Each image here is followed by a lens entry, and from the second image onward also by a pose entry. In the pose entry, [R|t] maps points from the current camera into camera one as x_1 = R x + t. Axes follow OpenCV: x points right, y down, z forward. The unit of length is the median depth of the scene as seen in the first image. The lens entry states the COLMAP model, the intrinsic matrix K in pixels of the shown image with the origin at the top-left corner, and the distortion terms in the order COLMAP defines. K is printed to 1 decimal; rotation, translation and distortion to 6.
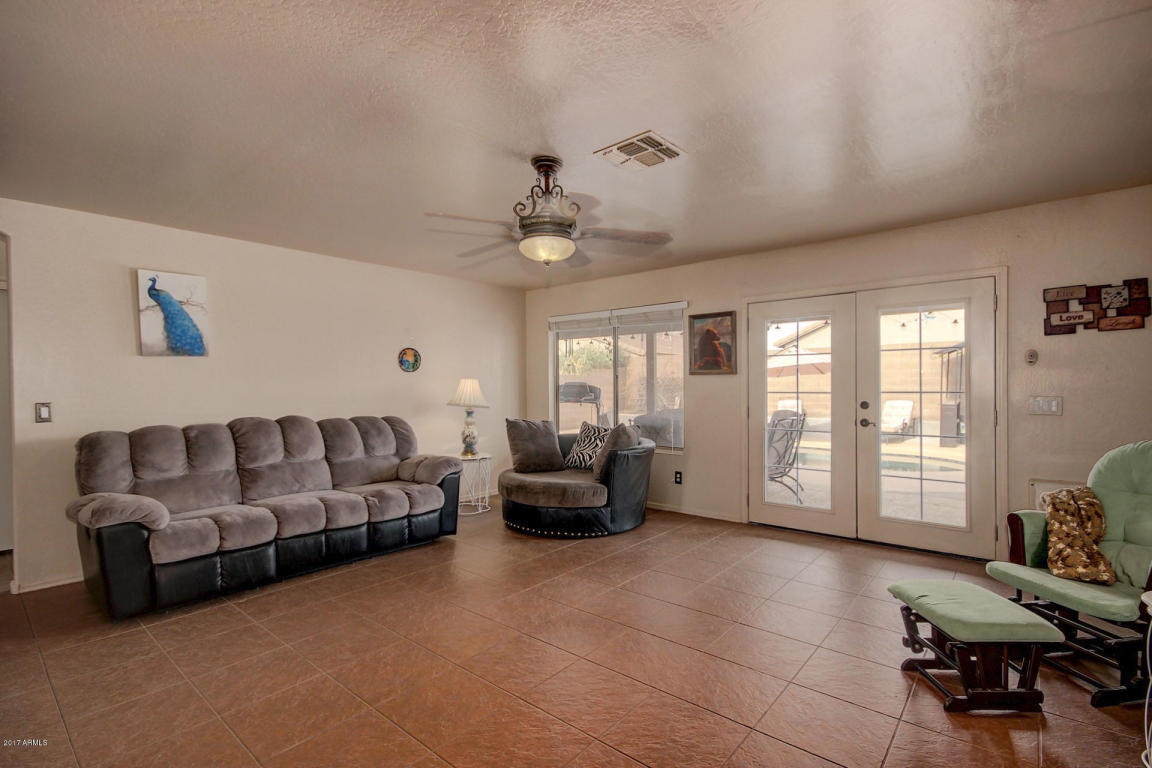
lens RADIAL K [[533.9, 0, 587.0], [0, 533.9, 393.6], [0, 0, 1]] dist [0.000611, 0.000055]
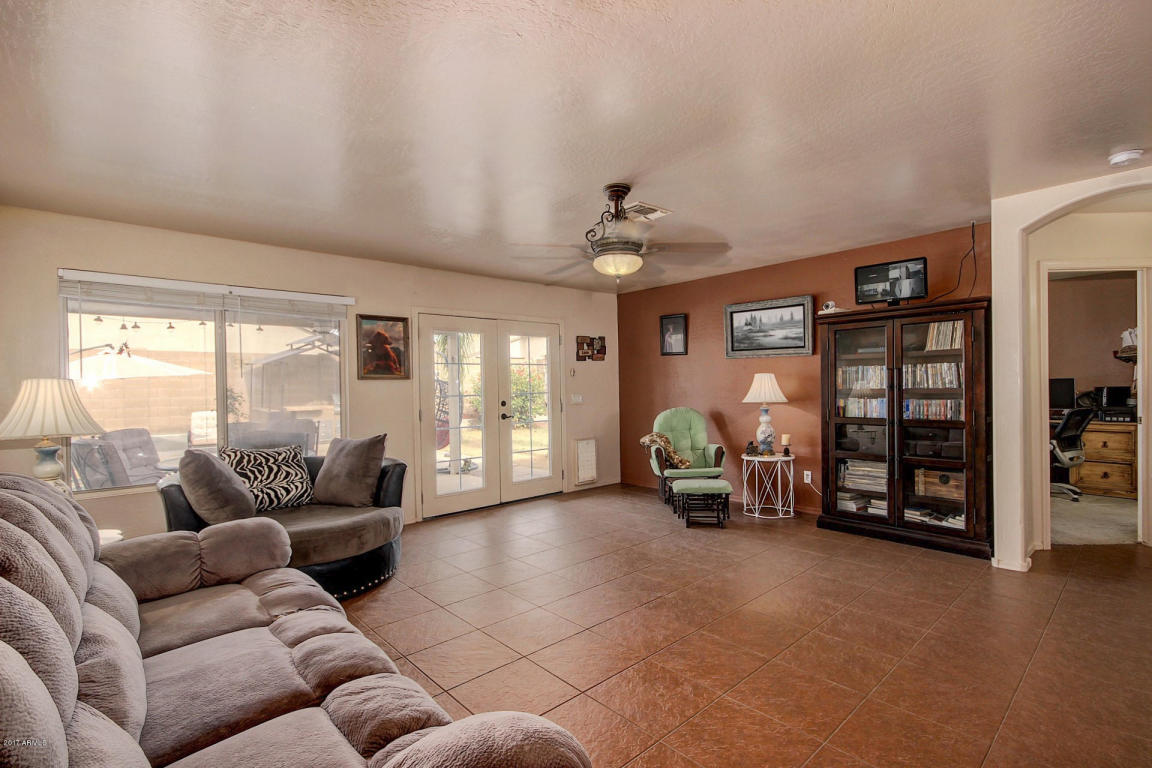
lens RADIAL K [[537.9, 0, 575.5], [0, 537.9, 389.1], [0, 0, 1]] dist [0.029366, 0.000013]
pose [[0.146952, 0.000235, 0.989144, -0.896007], [0.032573, 0.999456, -0.005077, -0.002566], [-0.988607, 0.032966, 0.146864, 0.676107]]
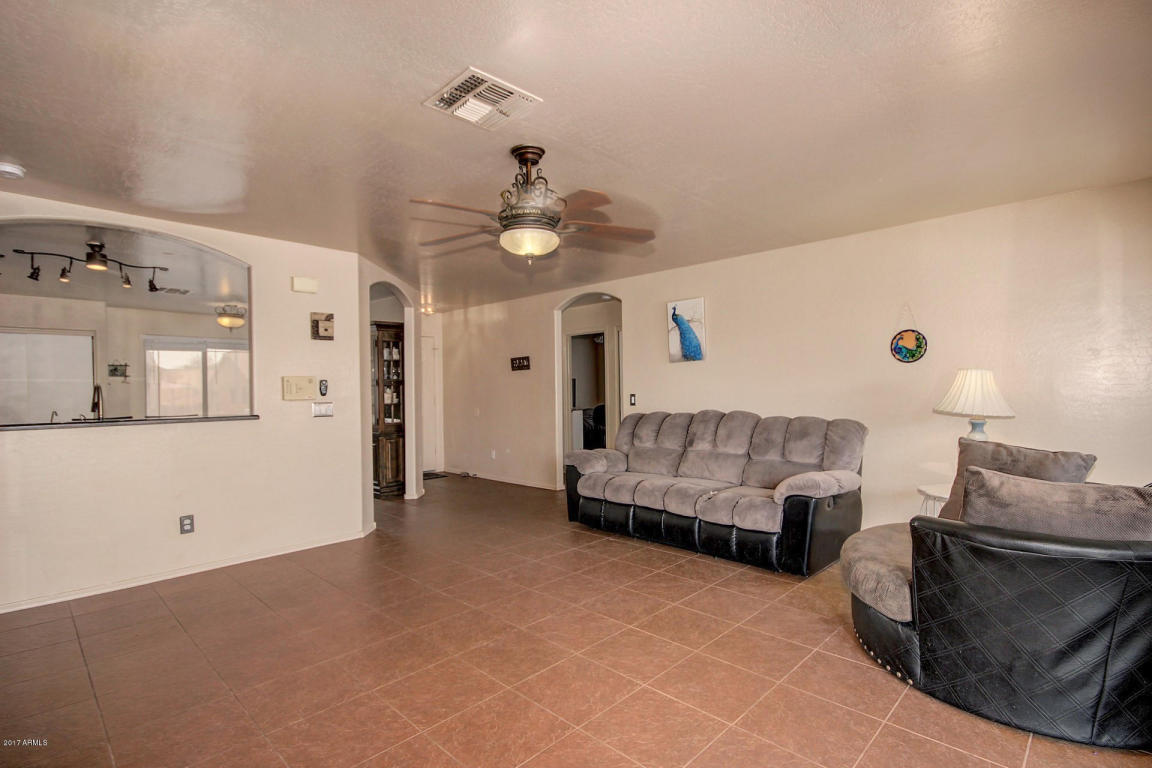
lens RADIAL K [[555.1, 0, 577.9], [0, 555.1, 394.7], [0, 0, 1]] dist [0.001731, 0.000548]
pose [[-0.079411, 0.021323, -0.996614, 0.655114], [-0.000918, 0.999769, 0.021463, -0.016544], [0.996842, 0.002619, -0.079373, 0.847328]]
